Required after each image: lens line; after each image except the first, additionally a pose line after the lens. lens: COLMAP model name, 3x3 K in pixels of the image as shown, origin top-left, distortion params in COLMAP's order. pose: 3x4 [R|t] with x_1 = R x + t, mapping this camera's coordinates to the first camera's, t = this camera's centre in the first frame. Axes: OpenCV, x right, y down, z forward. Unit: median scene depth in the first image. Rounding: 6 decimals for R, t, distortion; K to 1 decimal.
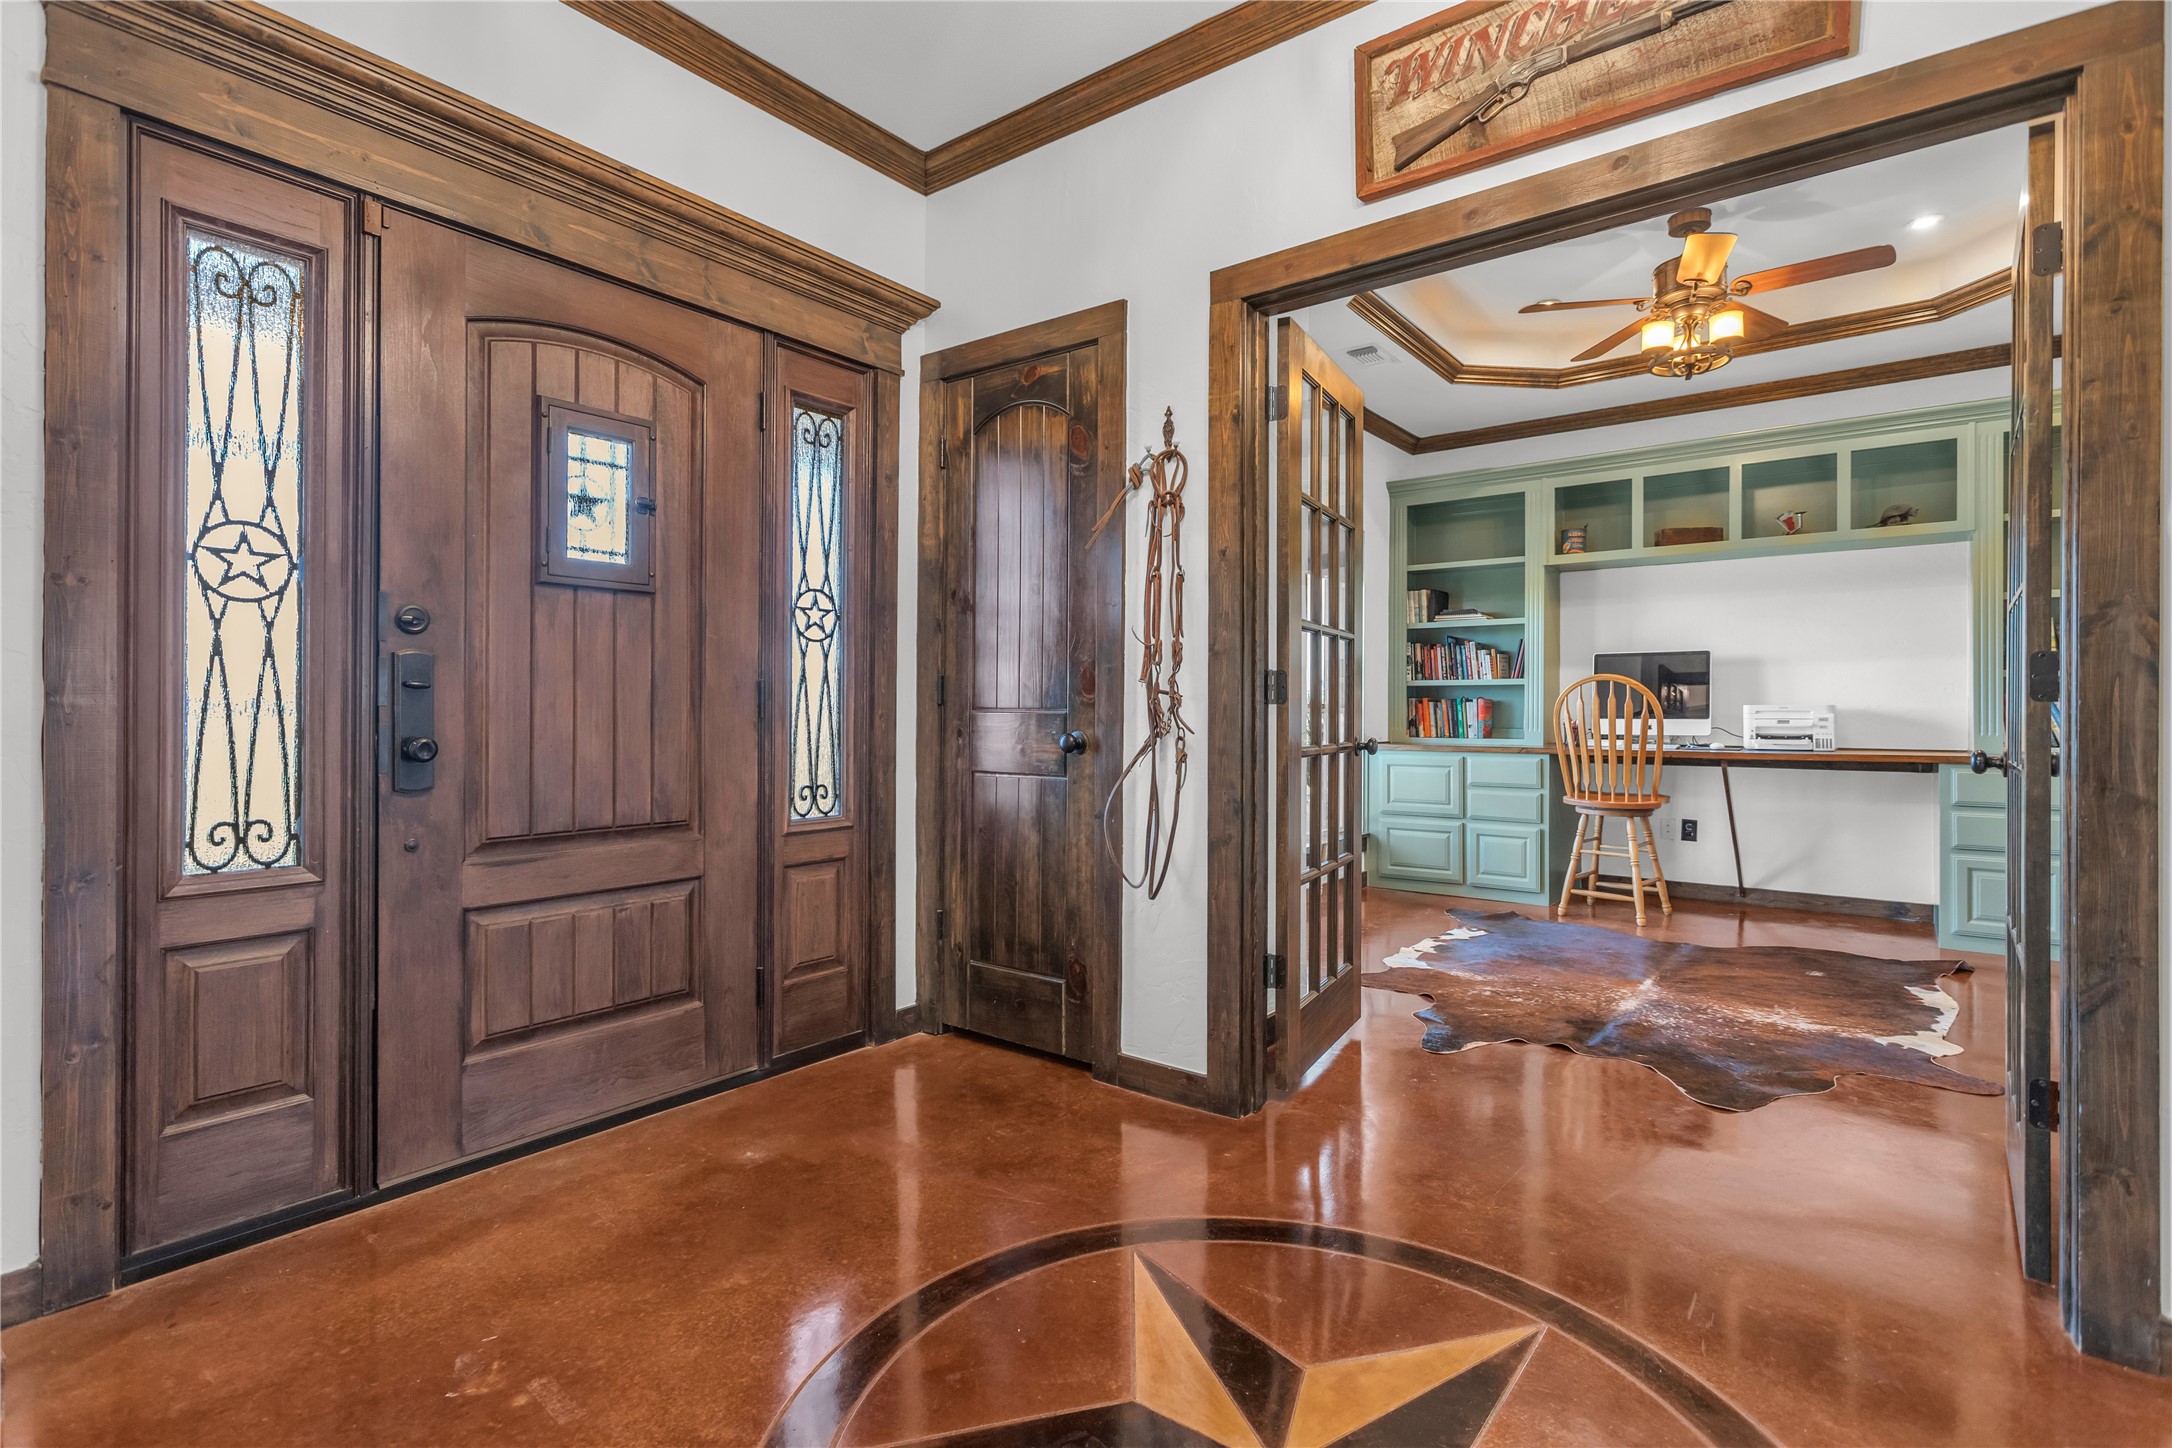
lens RADIAL K [[1037.0, 0, 1079.2], [0, 1037.0, 714.3], [0, 0, 1]] dist [0.003427, 0.001607]
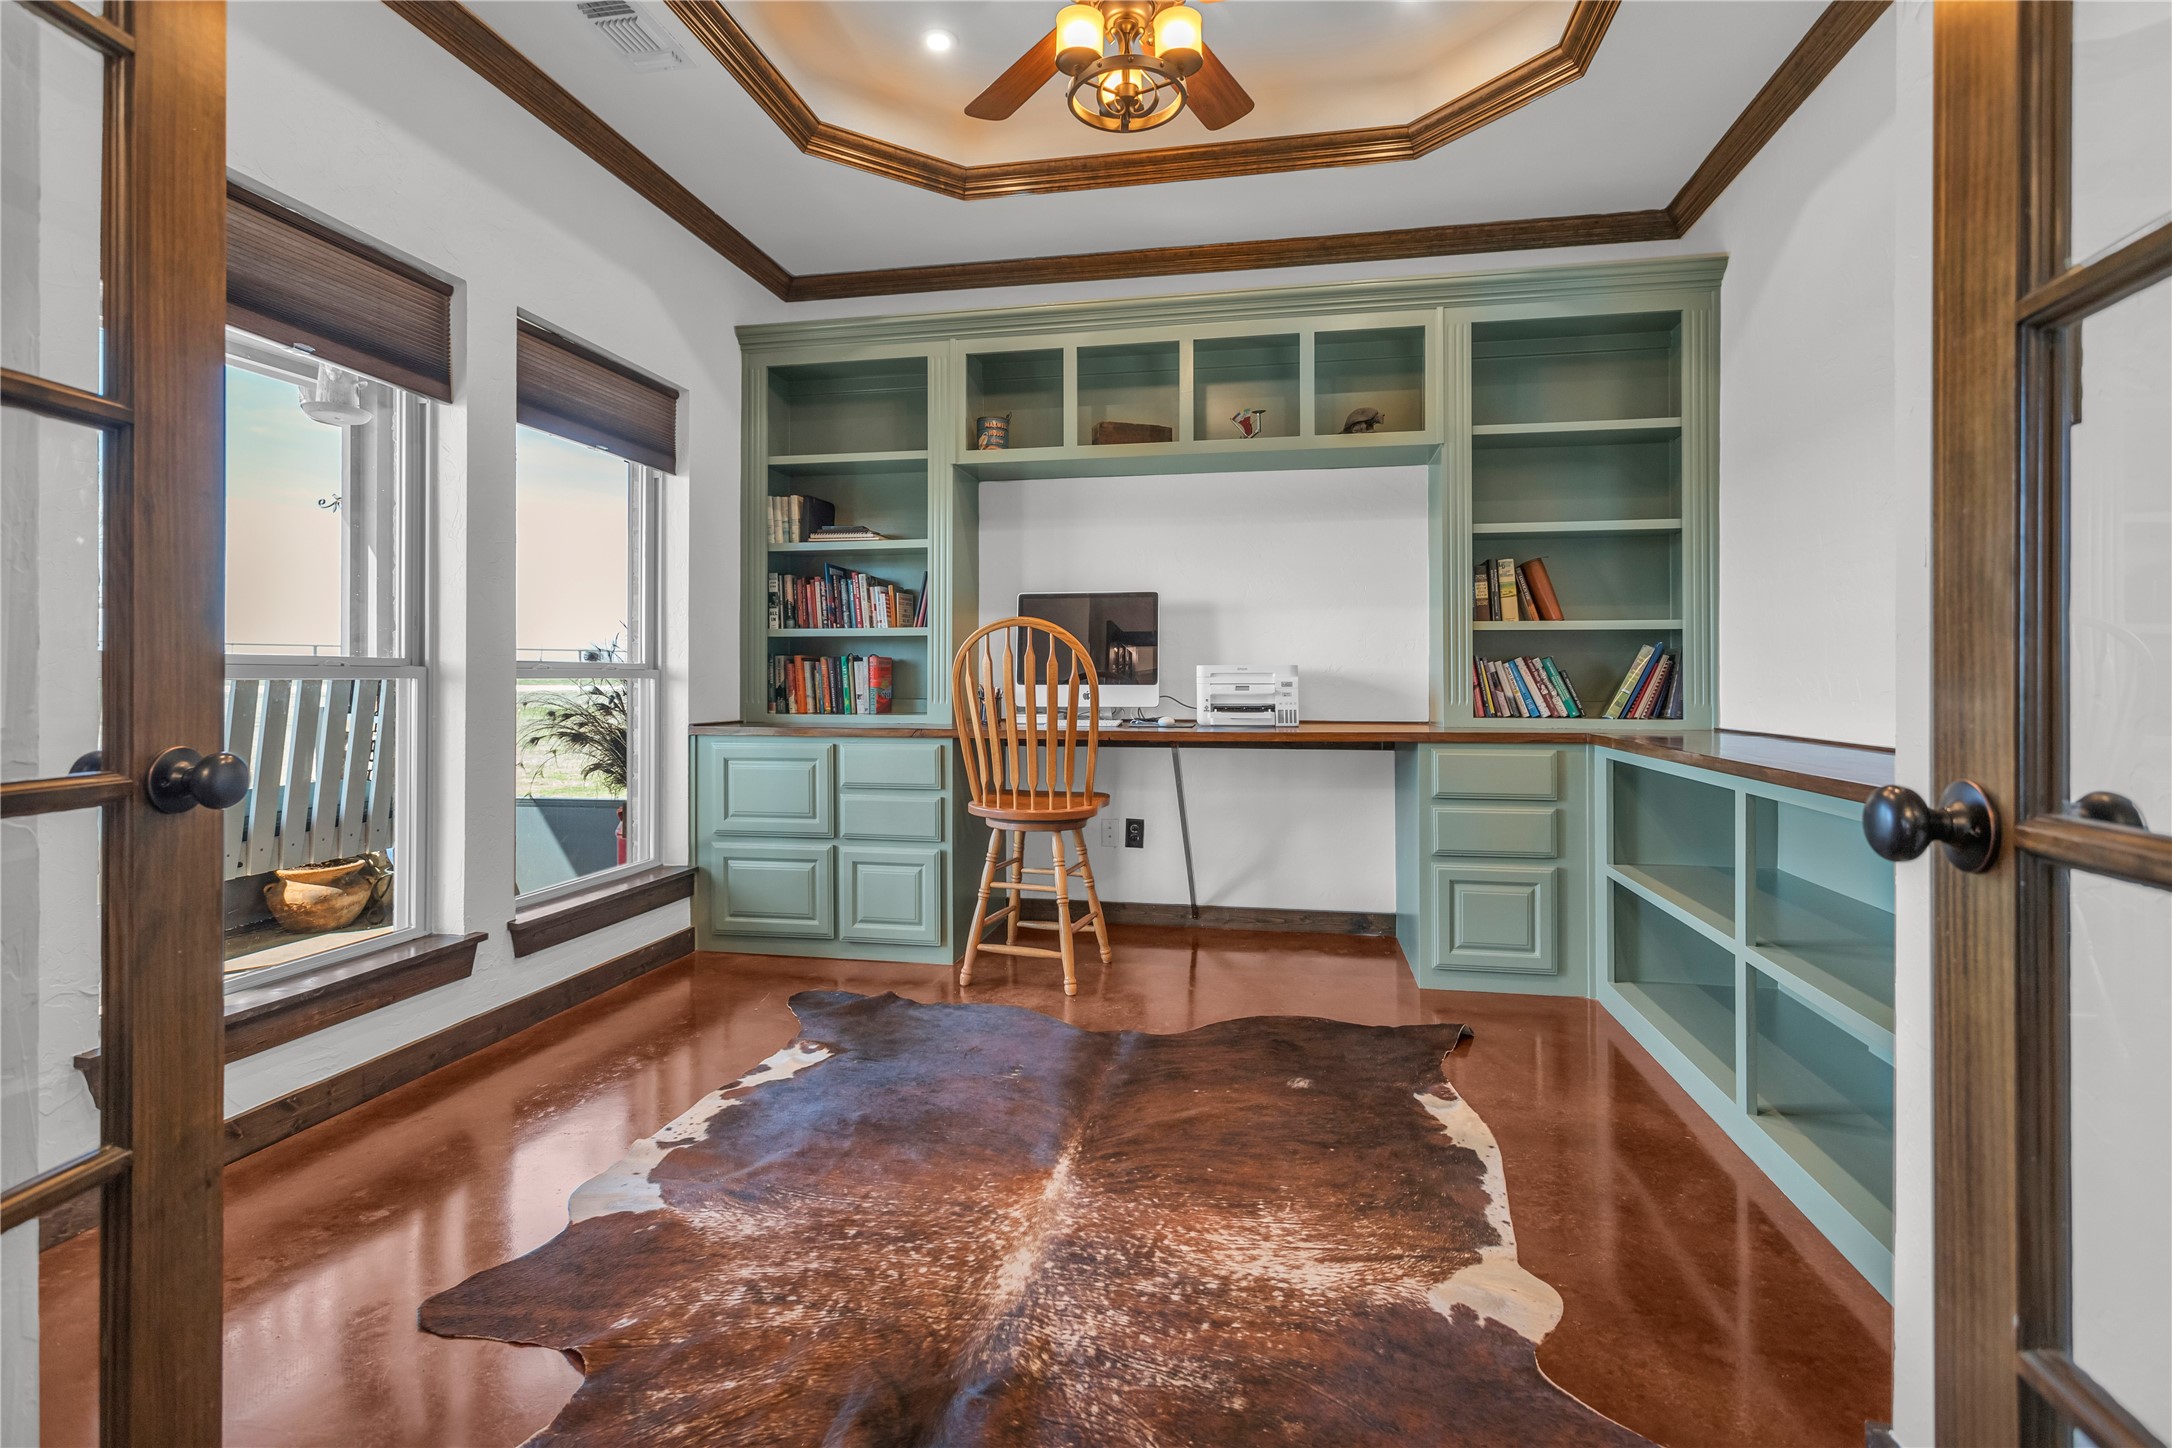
lens RADIAL K [[1037.0, 0, 1080.4], [0, 1037.0, 676.2], [0, 0, 1]] dist [0.003427, 0.001607]
pose [[0.891140, -0.000247, 0.453729, 0.222670], [0.002975, 0.999982, -0.005299, 0.002496], [-0.453719, 0.006072, 0.891124, 0.365857]]
